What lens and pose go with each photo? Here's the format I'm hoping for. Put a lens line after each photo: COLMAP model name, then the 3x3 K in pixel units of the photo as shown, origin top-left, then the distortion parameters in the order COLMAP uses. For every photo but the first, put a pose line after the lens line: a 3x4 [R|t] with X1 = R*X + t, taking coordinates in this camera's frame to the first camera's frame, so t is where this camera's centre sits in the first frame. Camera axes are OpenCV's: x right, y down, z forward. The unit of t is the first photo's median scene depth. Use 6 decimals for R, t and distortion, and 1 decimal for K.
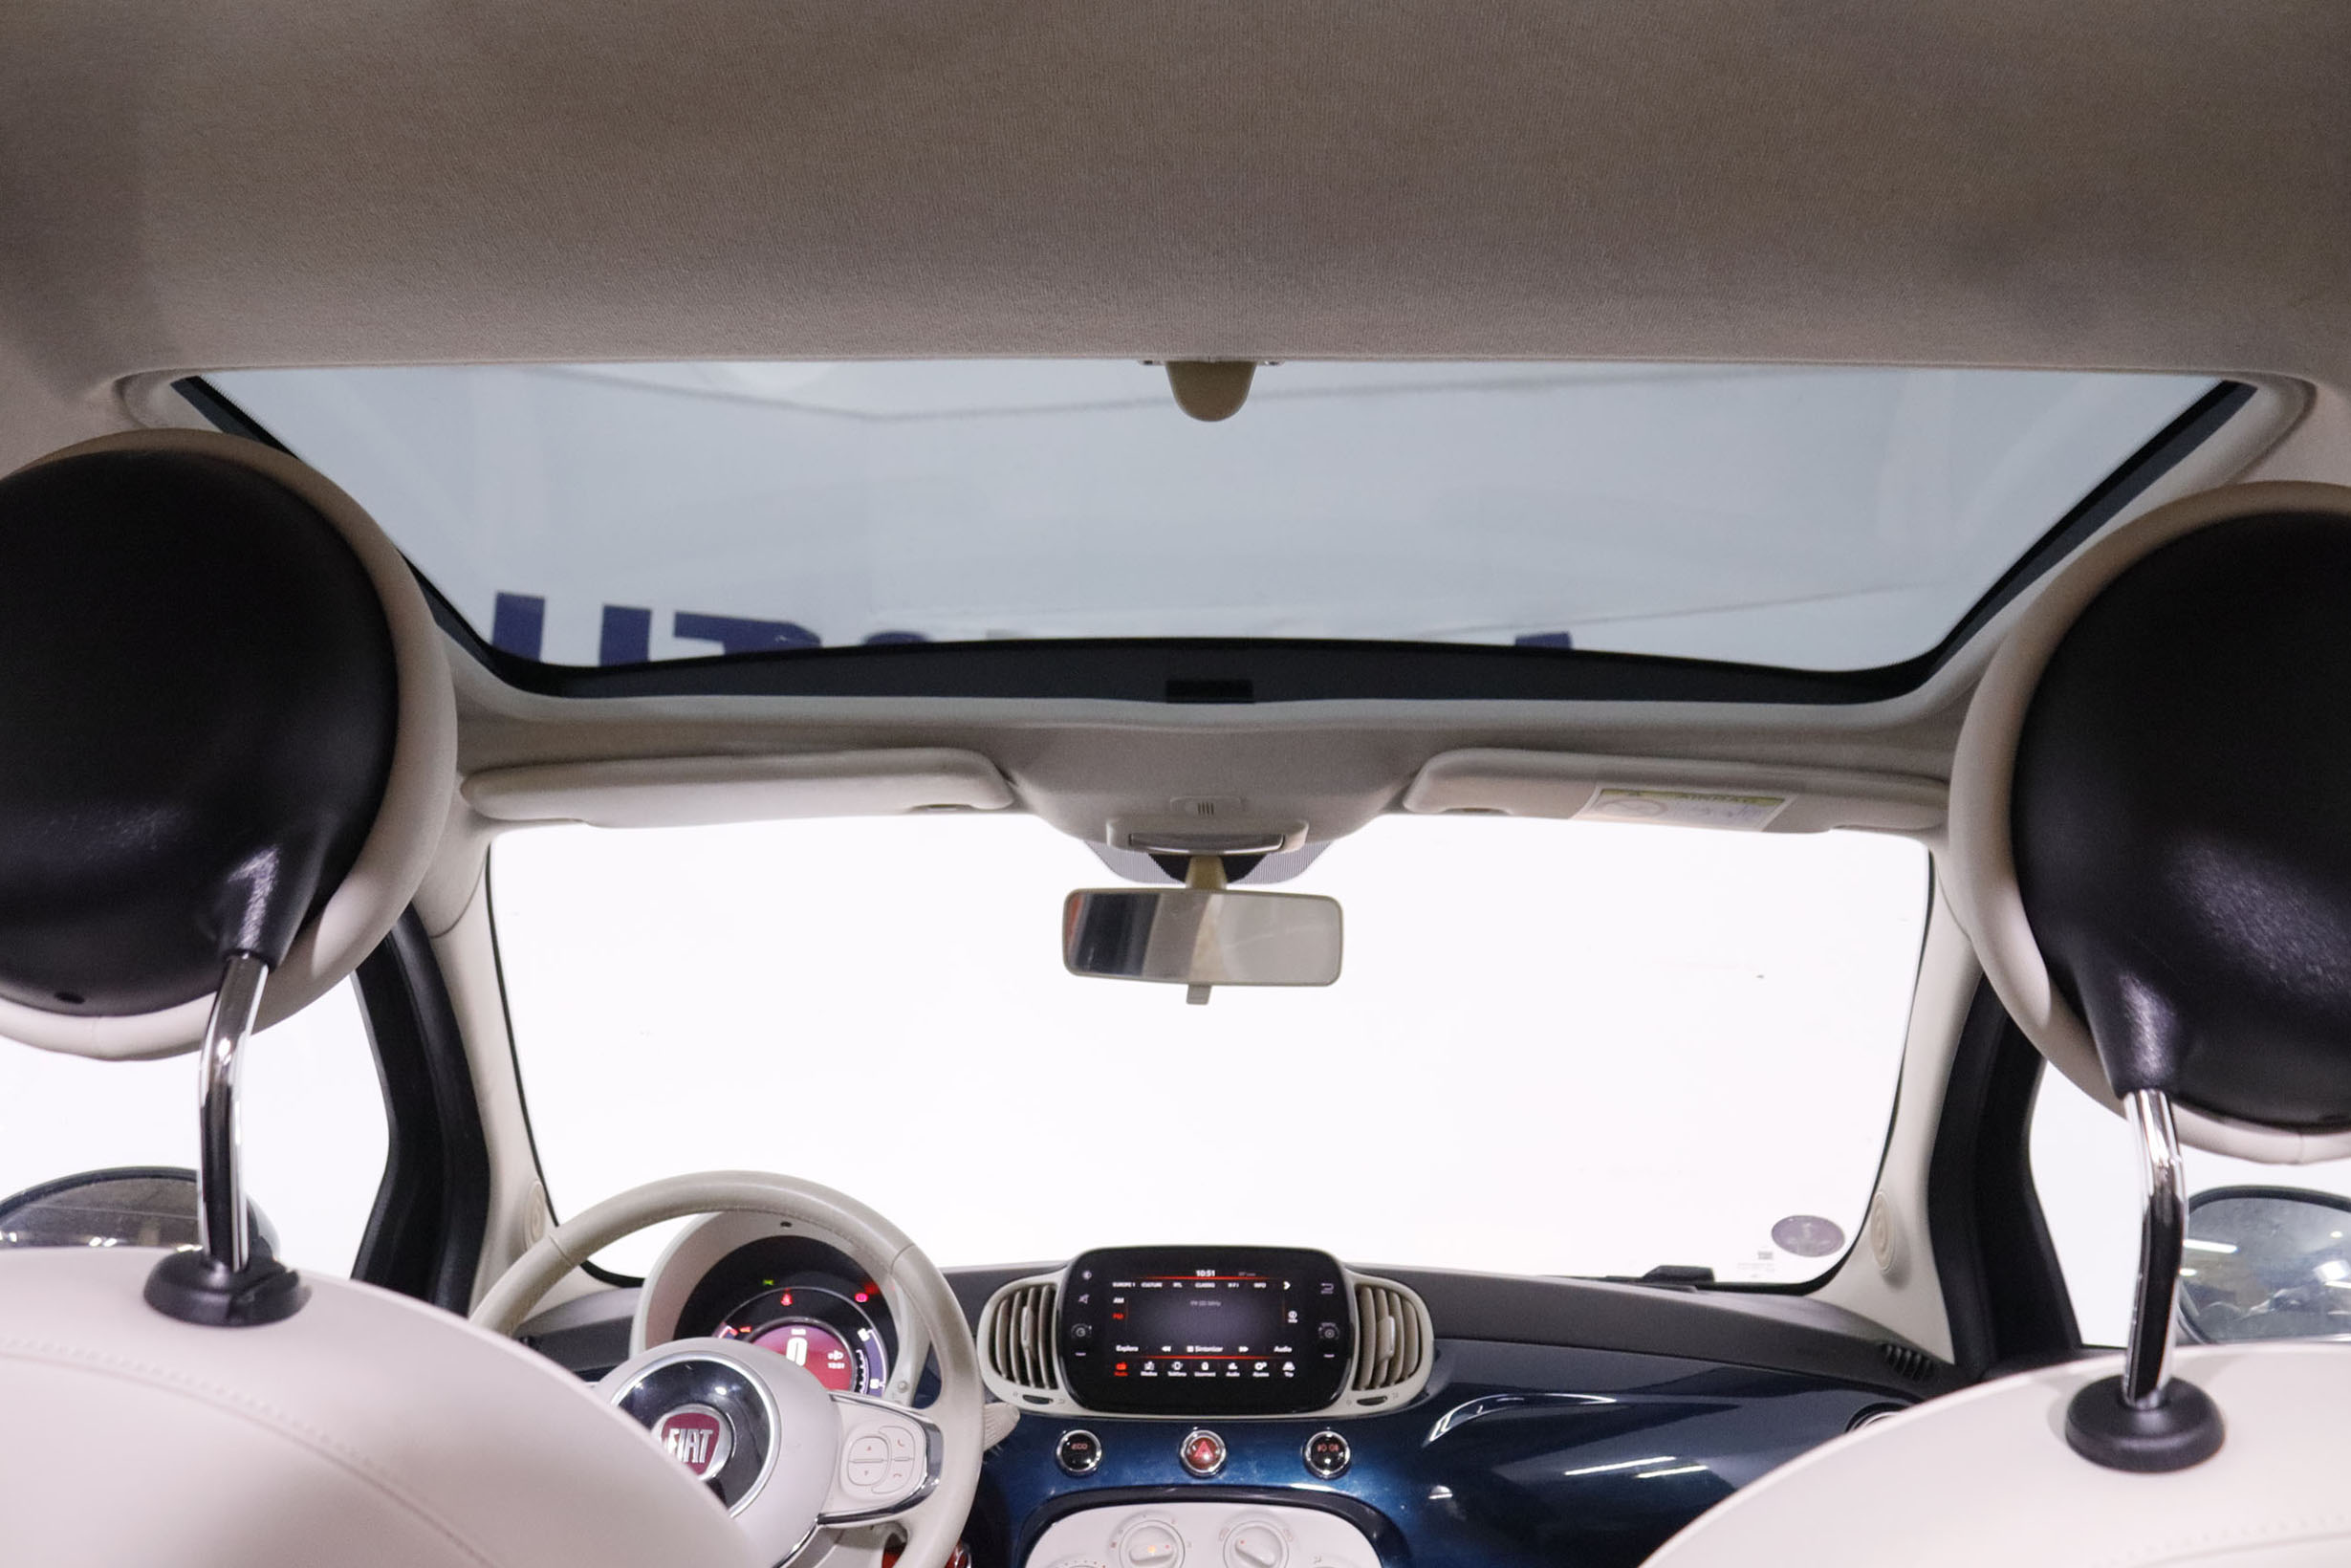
lens RADIAL K [[1920.0, 0, 1180.8], [0, 1920.0, 786.4], [0, 0, 1]] dist [-0.132339, 0.059839]
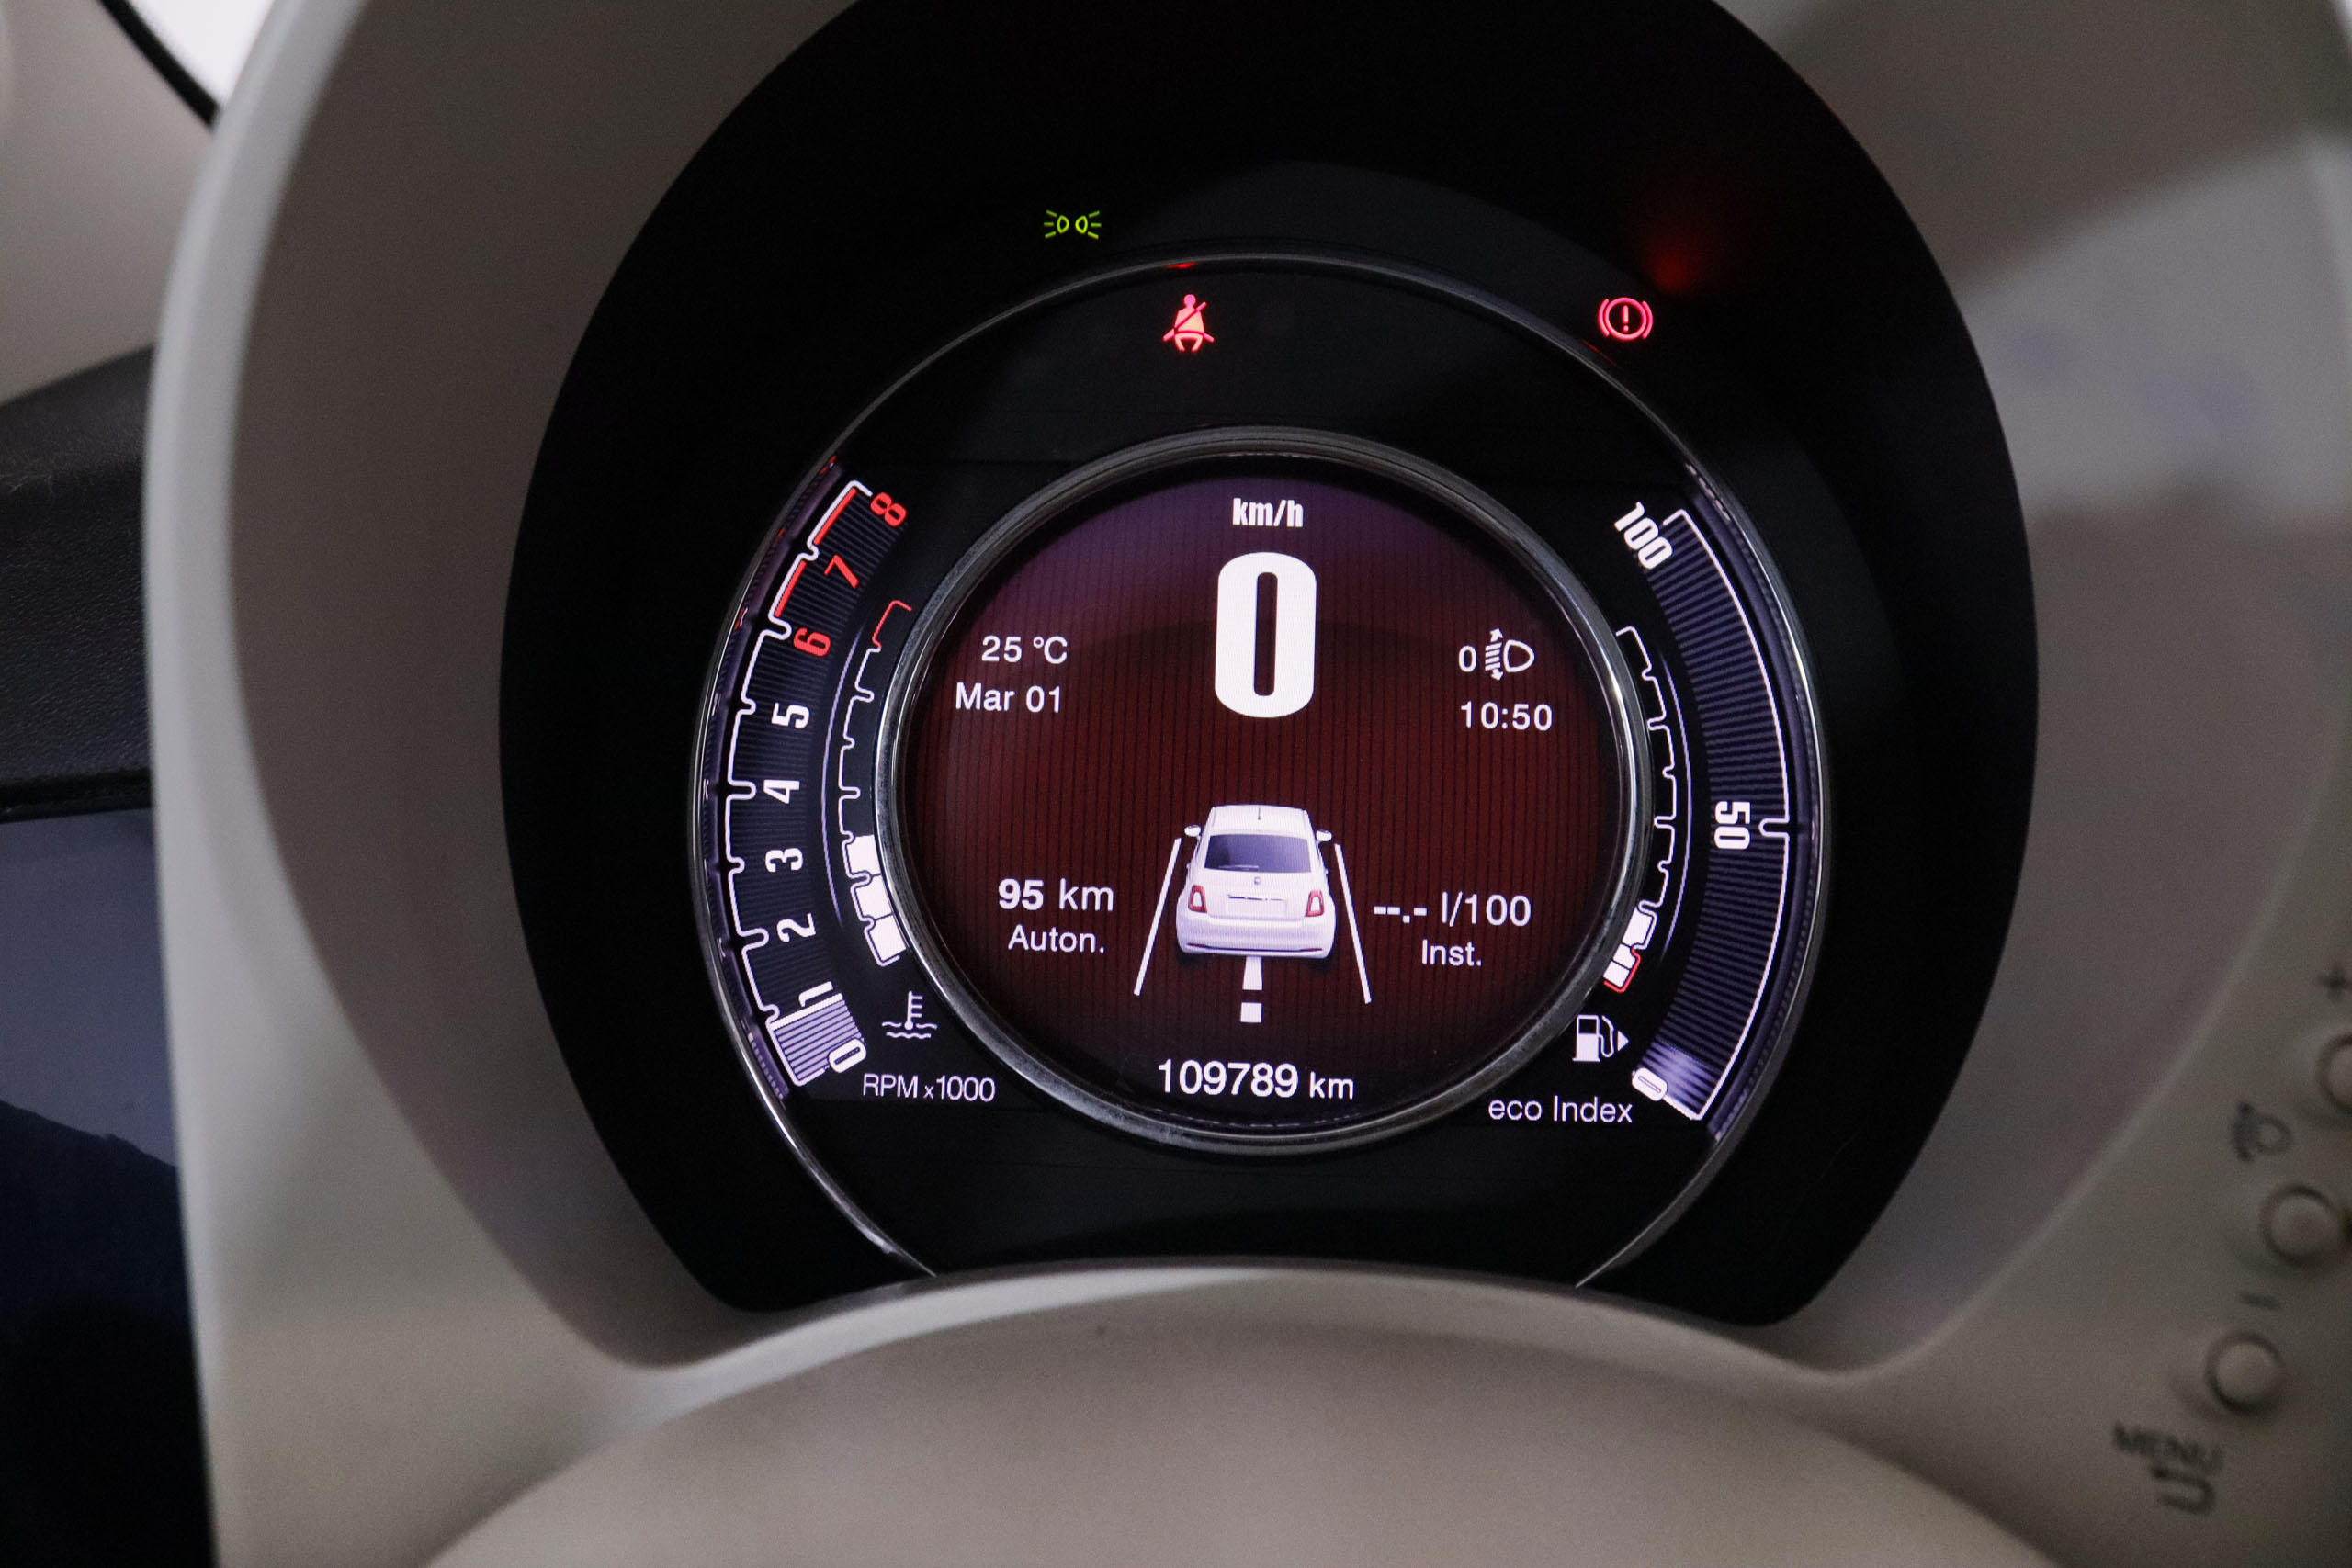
lens RADIAL K [[1920.7, 0, 1172.2], [0, 1920.7, 782.5], [0, 0, 1]] dist [-0.132339, 0.059839]
pose [[0.999502, 0.024500, 0.019903, -0.225198], [-0.031143, 0.868182, 0.495268, 0.236155], [-0.005145, -0.495641, 0.868512, 0.882417]]
